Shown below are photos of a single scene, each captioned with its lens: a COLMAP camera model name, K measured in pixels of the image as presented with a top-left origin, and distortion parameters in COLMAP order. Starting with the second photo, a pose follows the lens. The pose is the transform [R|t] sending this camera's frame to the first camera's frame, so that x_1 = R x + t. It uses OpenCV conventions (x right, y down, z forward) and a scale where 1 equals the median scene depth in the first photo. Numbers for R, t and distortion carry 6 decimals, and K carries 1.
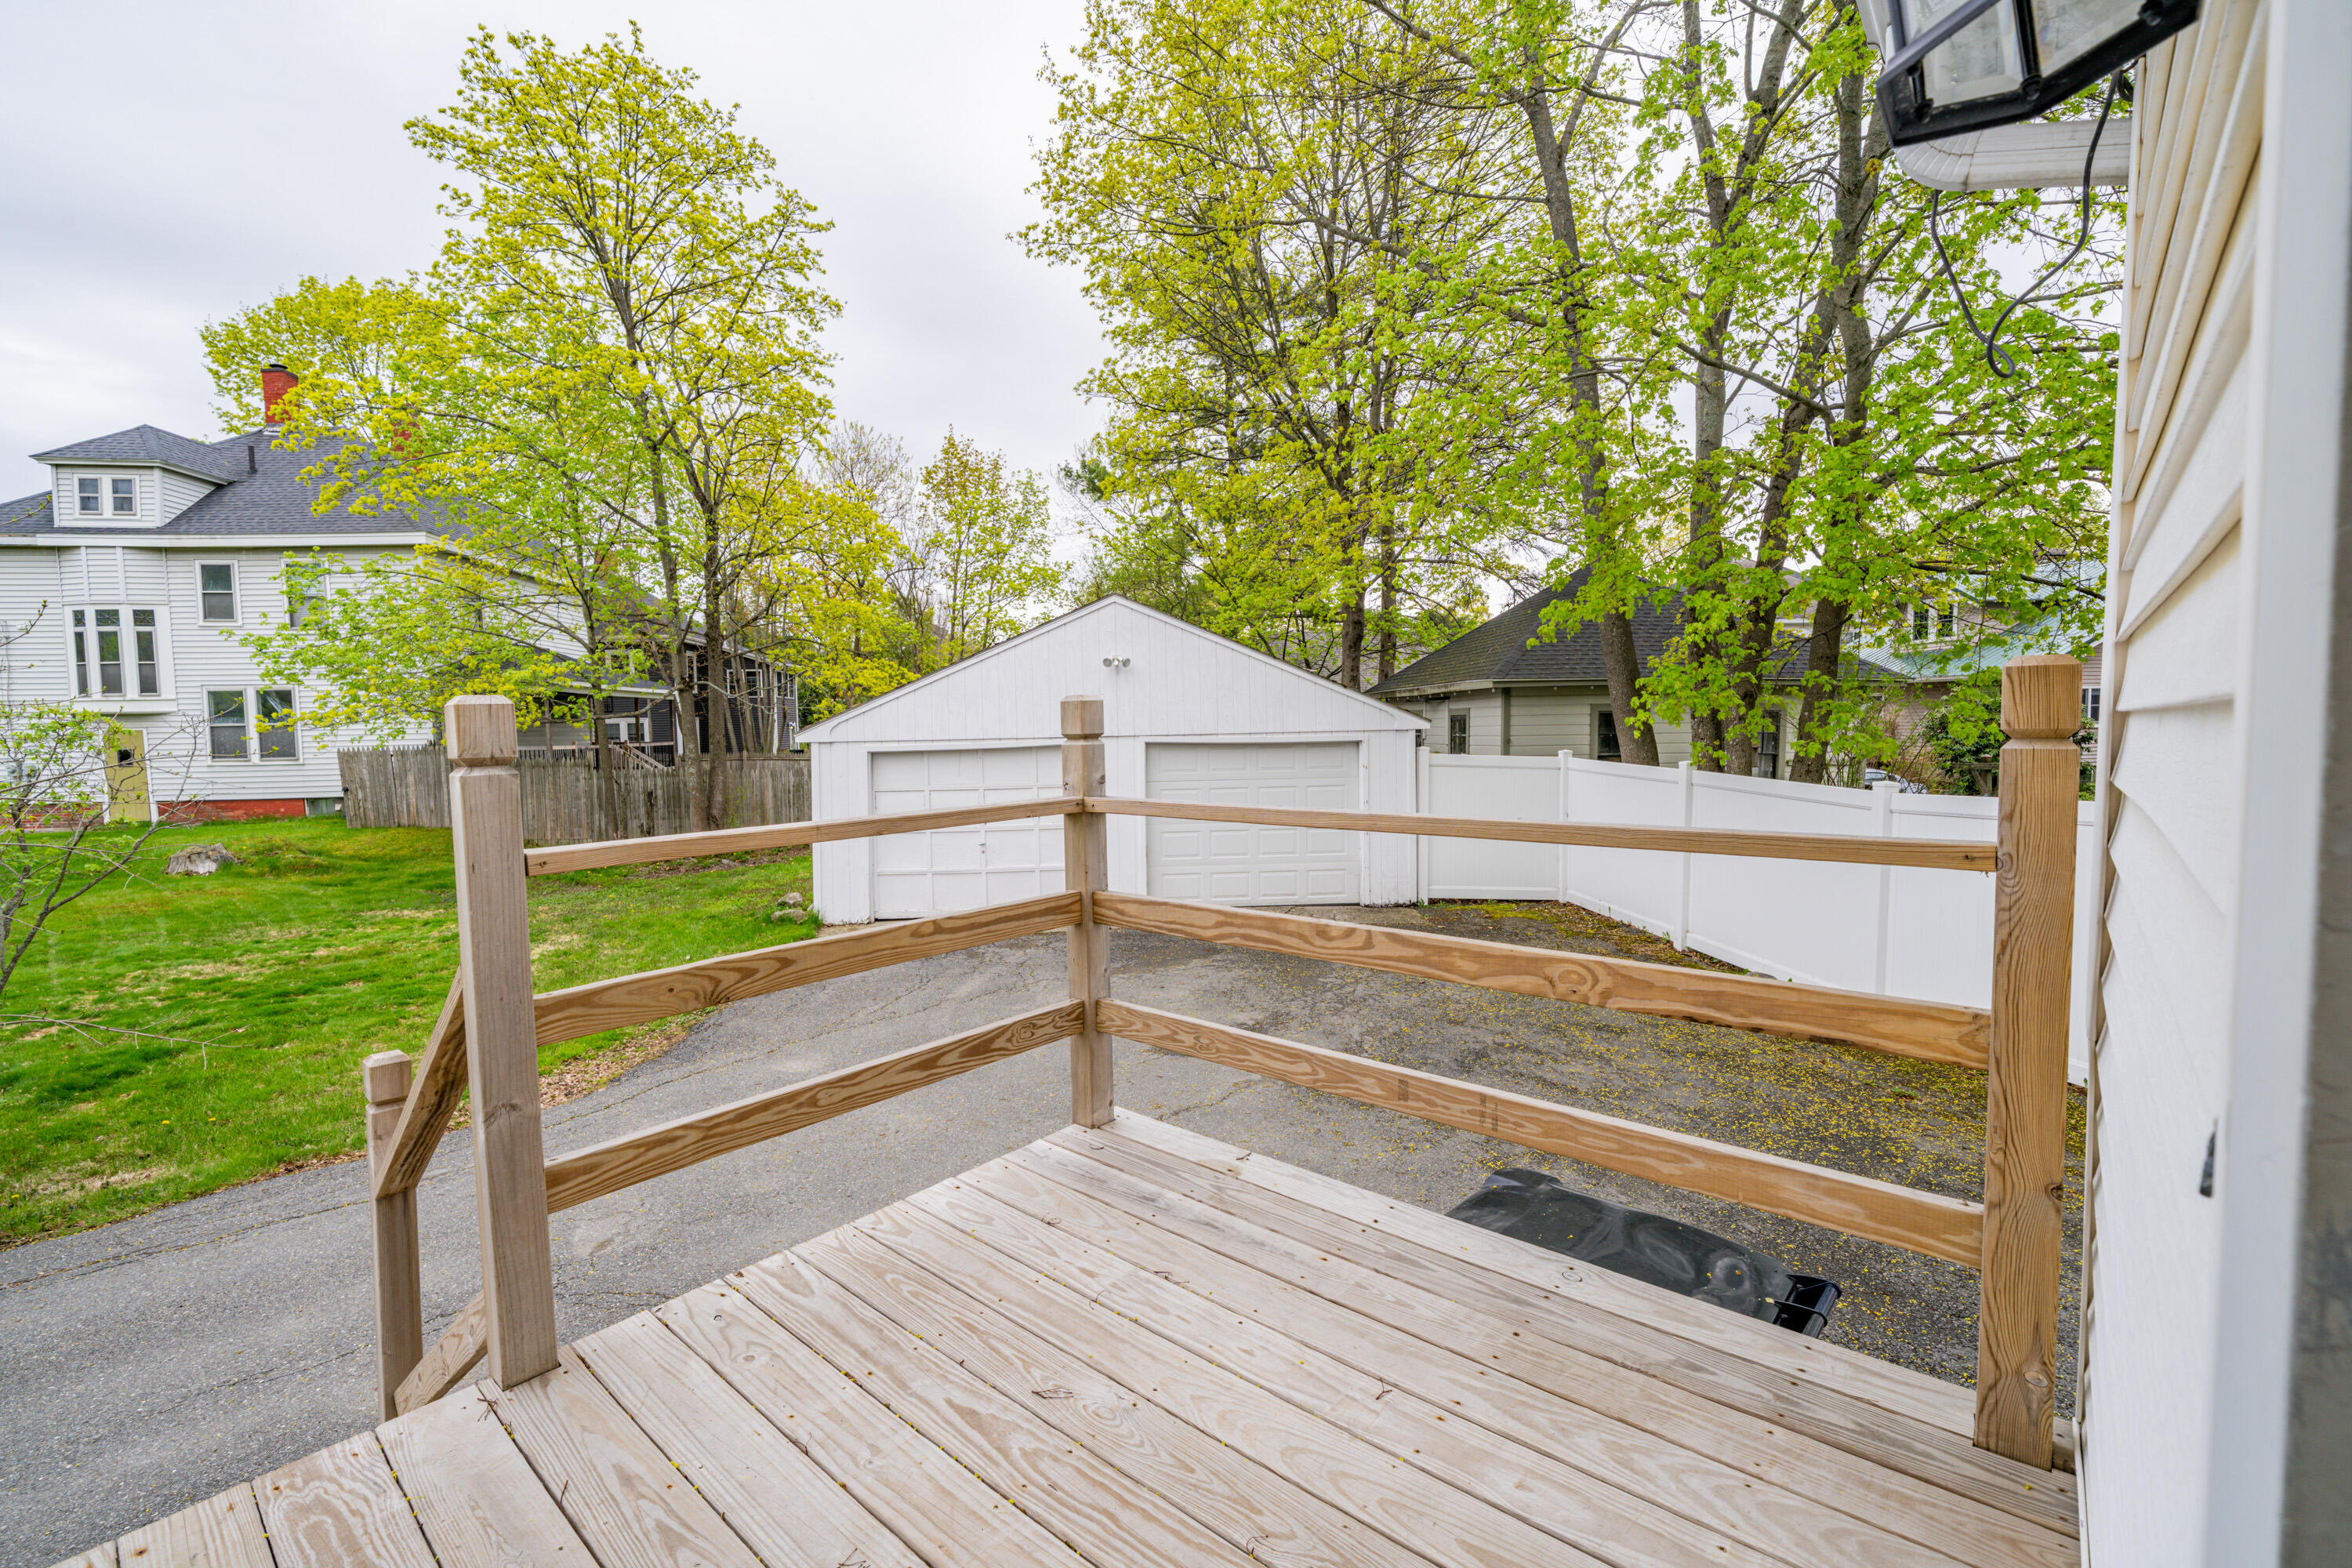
lens RADIAL K [[1017.1, 0, 1172.9], [0, 1017.1, 780.5], [0, 0, 1]] dist [-0.002844, -0.000059]
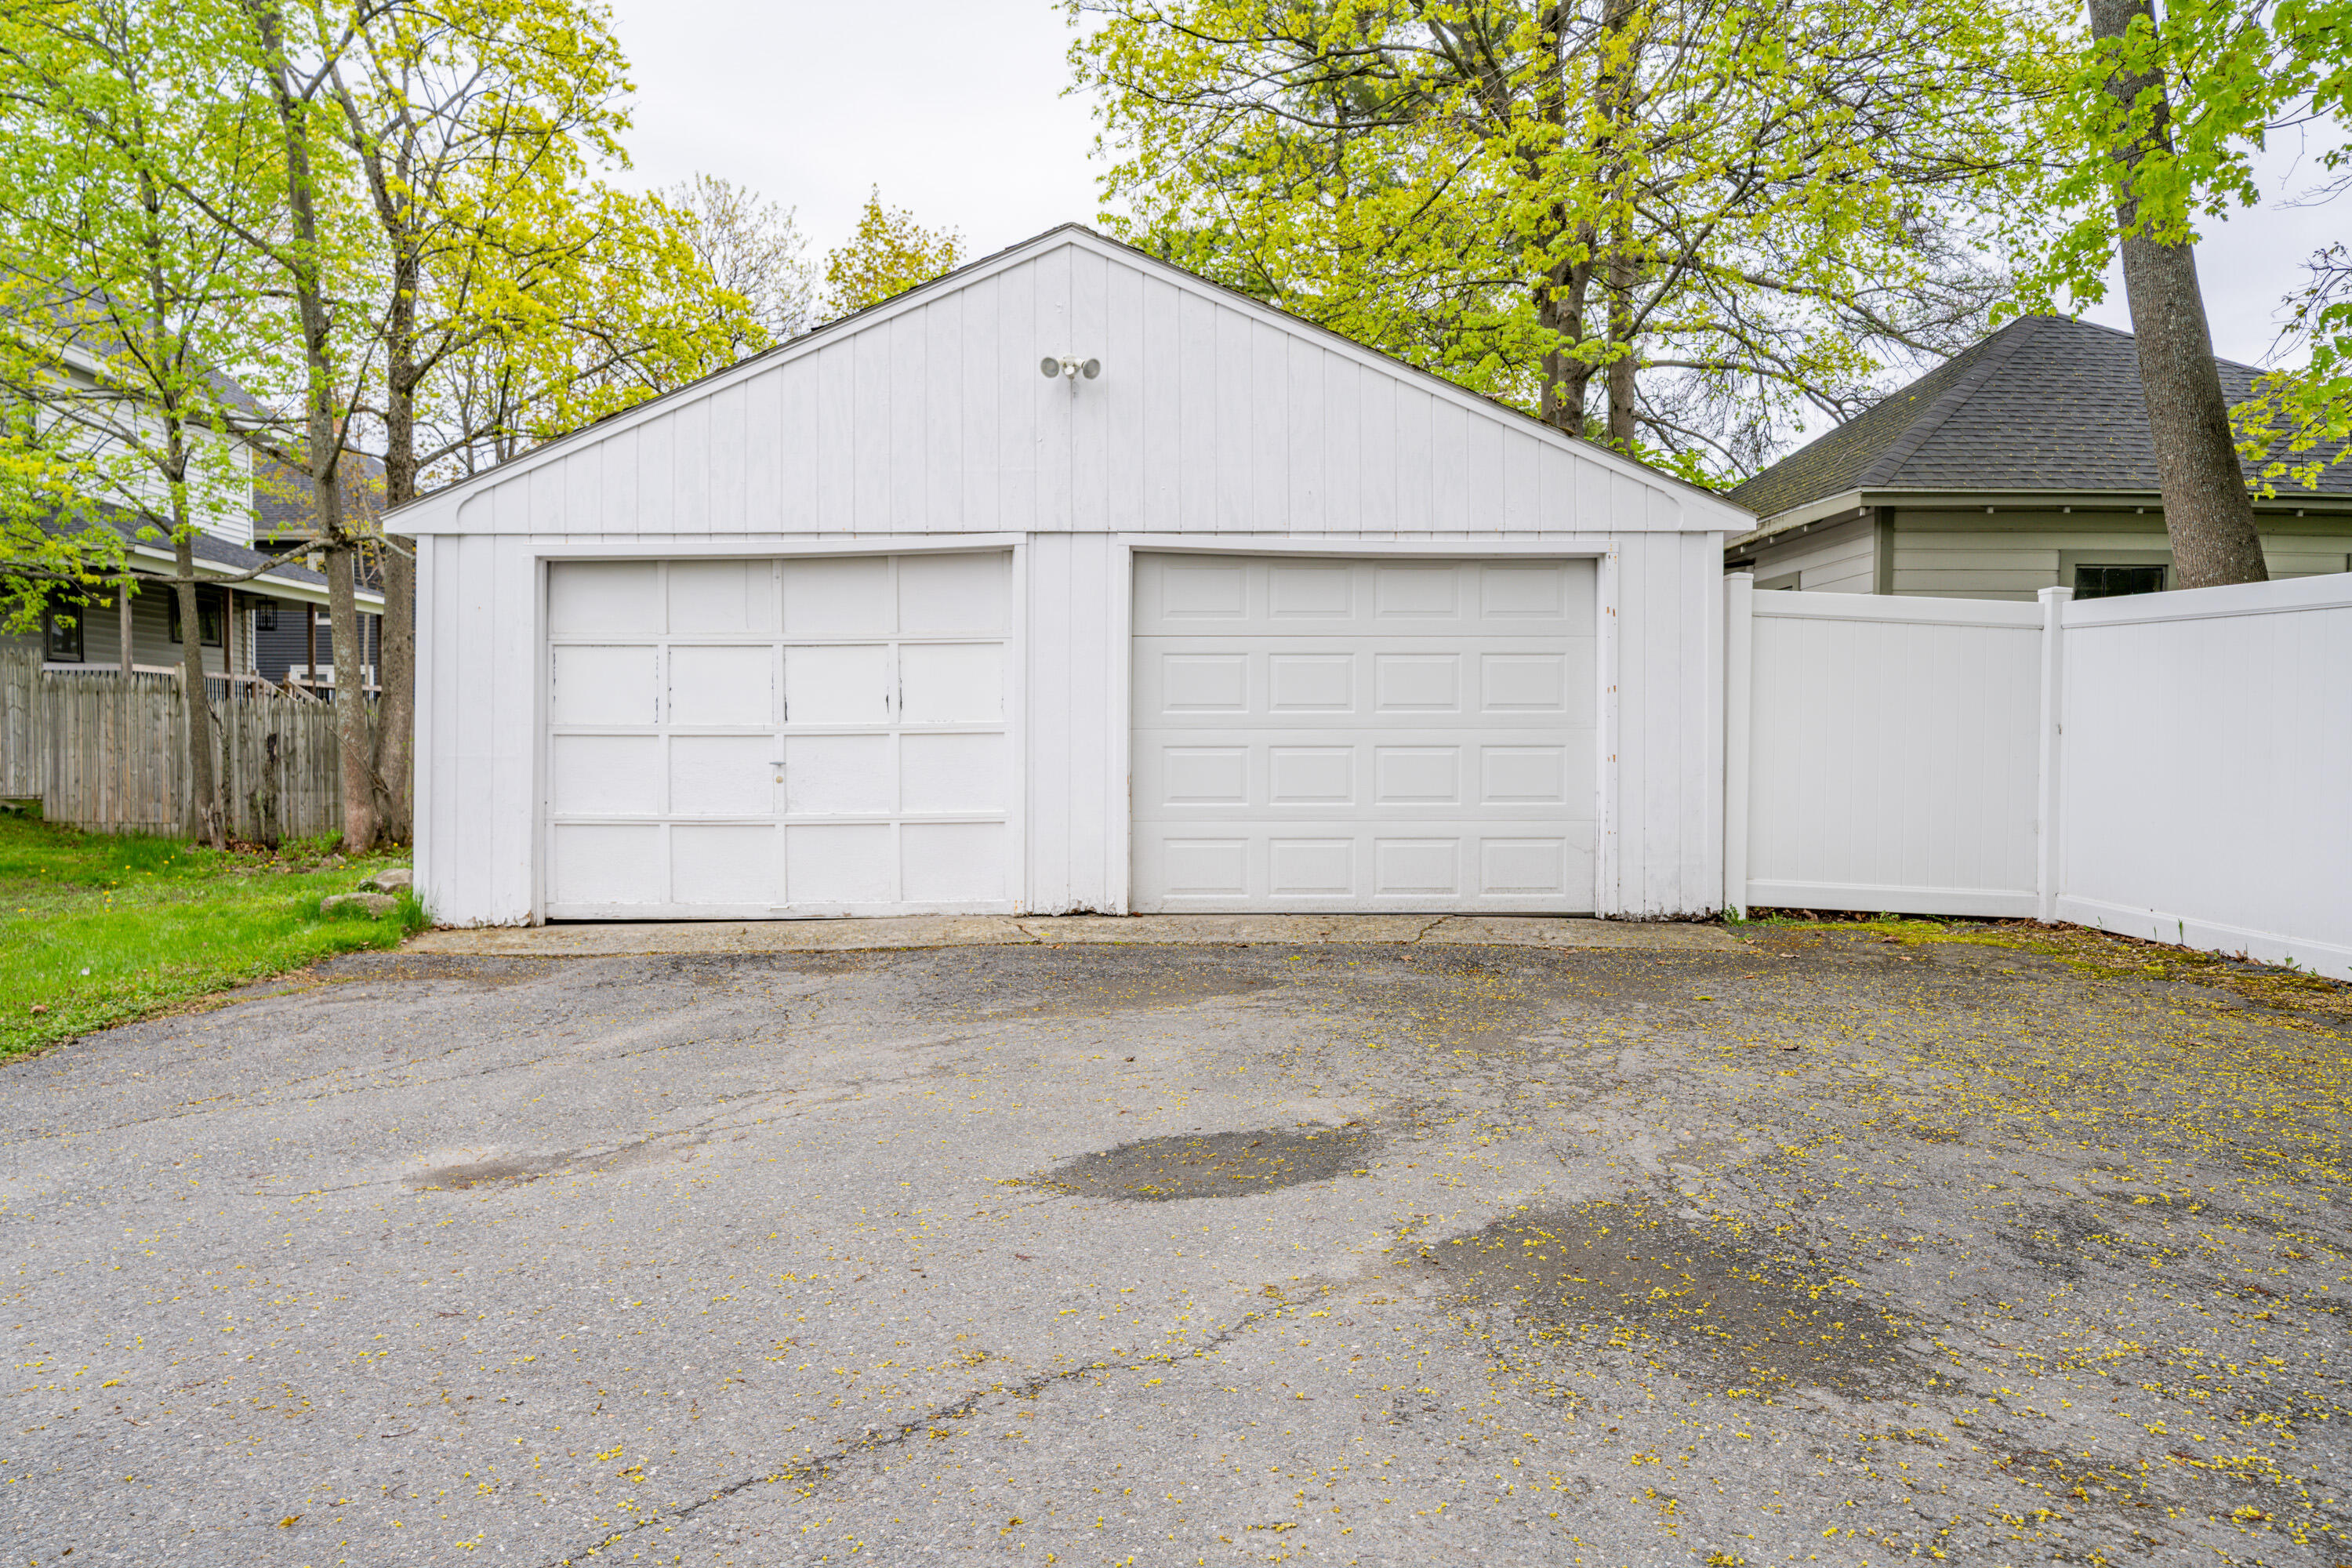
lens RADIAL K [[1566.8, 0, 1169.2], [0, 1566.8, 786.3], [0, 0, 1]] dist [-0.000071, 0.002616]
pose [[0.998548, 0.018919, -0.050441, 0.027379], [-0.020355, 0.999398, -0.028112, 0.087551], [0.049879, 0.029098, 0.998331, 0.285125]]
